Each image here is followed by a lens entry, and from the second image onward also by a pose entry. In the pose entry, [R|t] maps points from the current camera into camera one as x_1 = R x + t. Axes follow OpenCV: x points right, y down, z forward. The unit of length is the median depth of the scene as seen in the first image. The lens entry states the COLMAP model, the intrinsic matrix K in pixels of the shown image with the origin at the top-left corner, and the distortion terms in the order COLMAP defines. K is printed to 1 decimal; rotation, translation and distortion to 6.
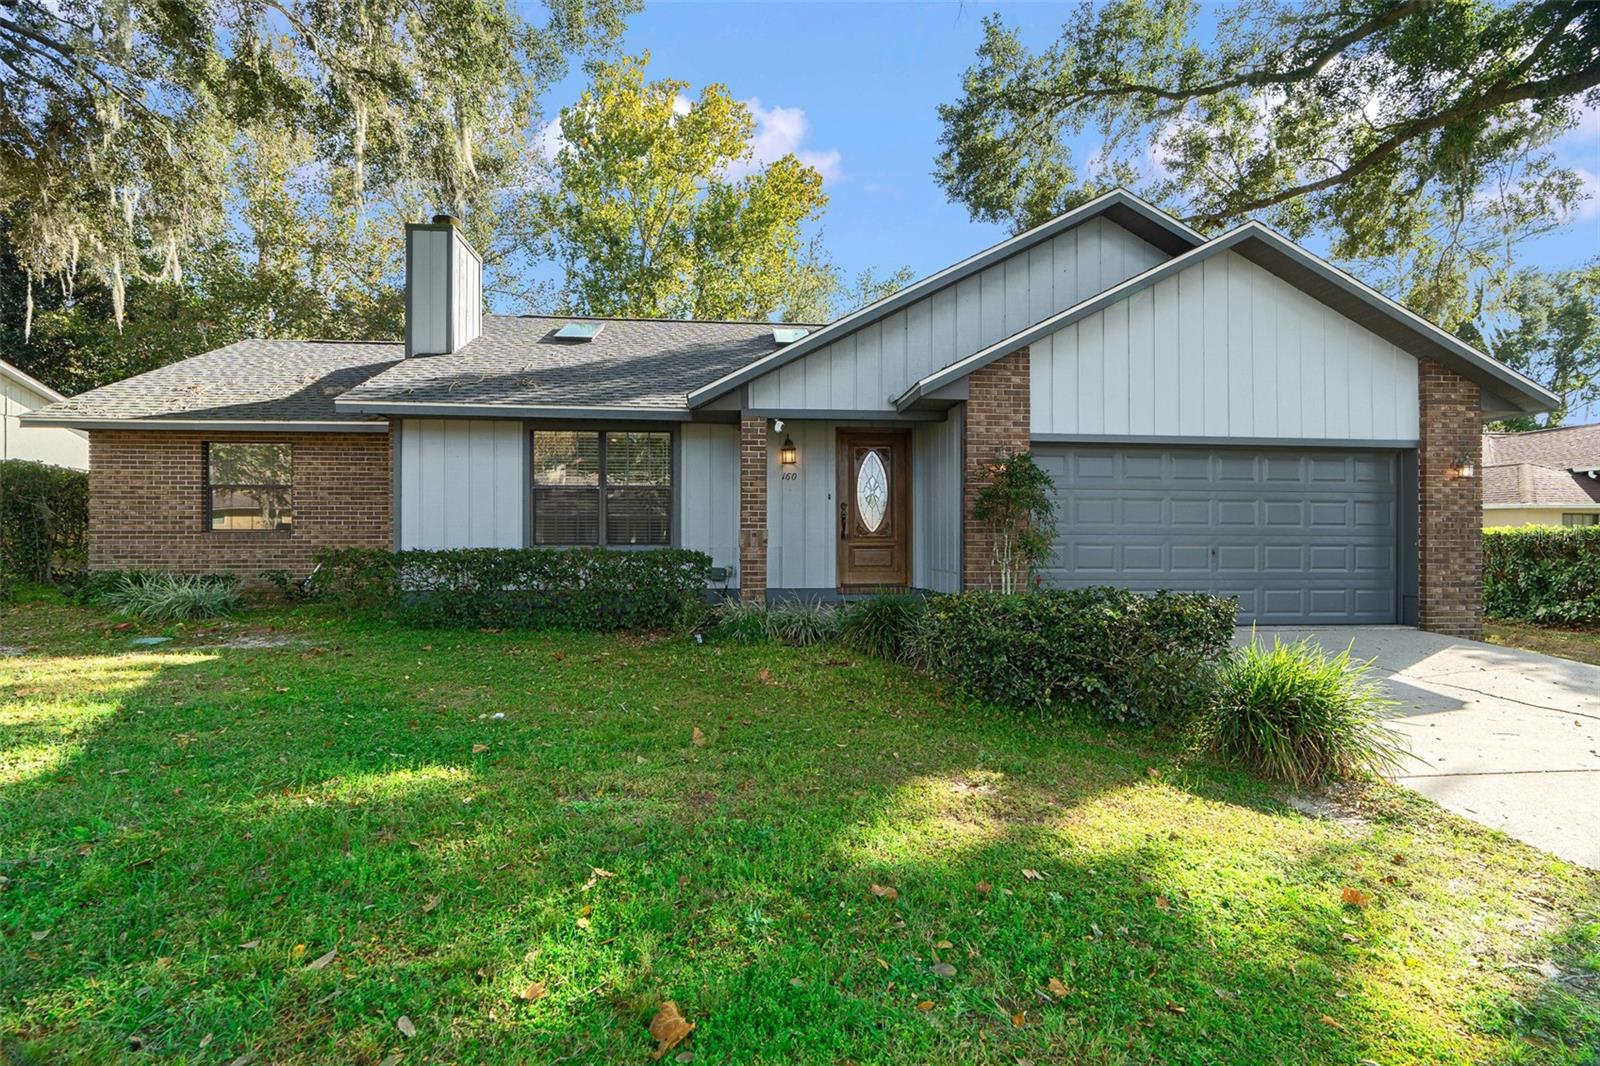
lens RADIAL K [[687.1, 0, 799.0], [0, 687.1, 528.1], [0, 0, 1]] dist [-0.002893, -0.000220]
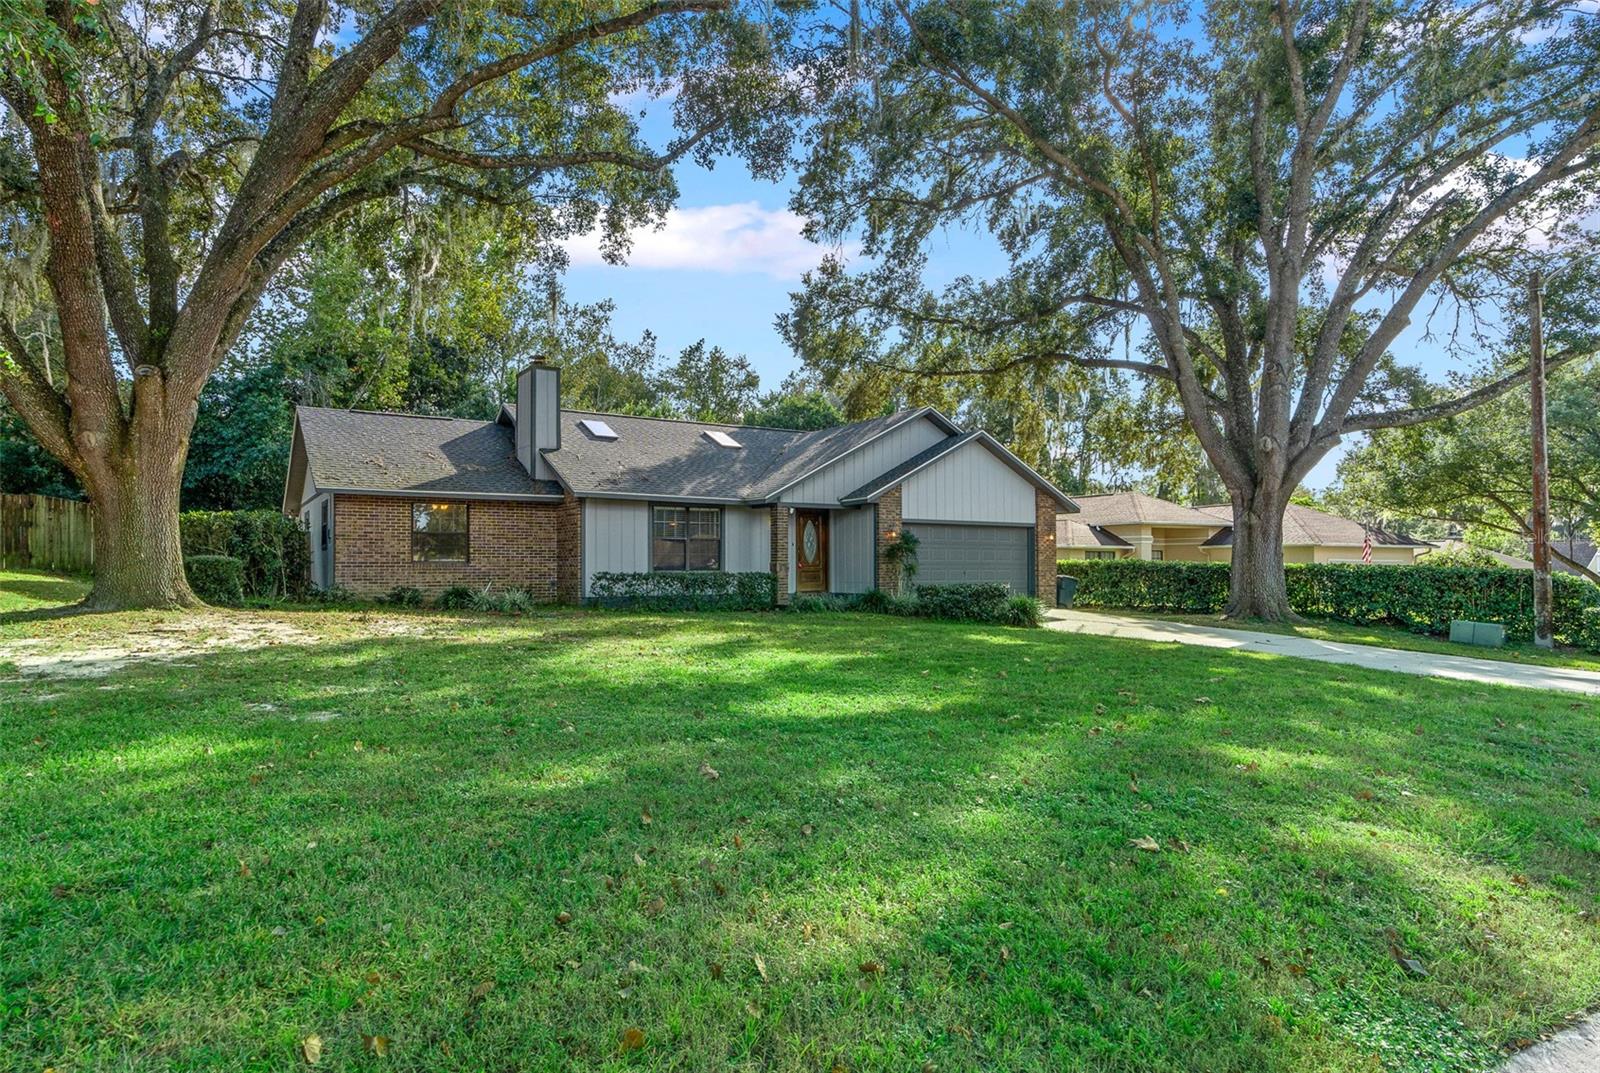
lens RADIAL K [[738.8, 0, 798.6], [0, 738.8, 516.9], [0, 0, 1]] dist [-0.005132, -0.000004]
pose [[0.893133, 0.027501, 0.448950, -0.891895], [-0.001157, 0.998266, -0.058849, -0.002026], [-0.449790, 0.052041, 0.891617, -0.829016]]
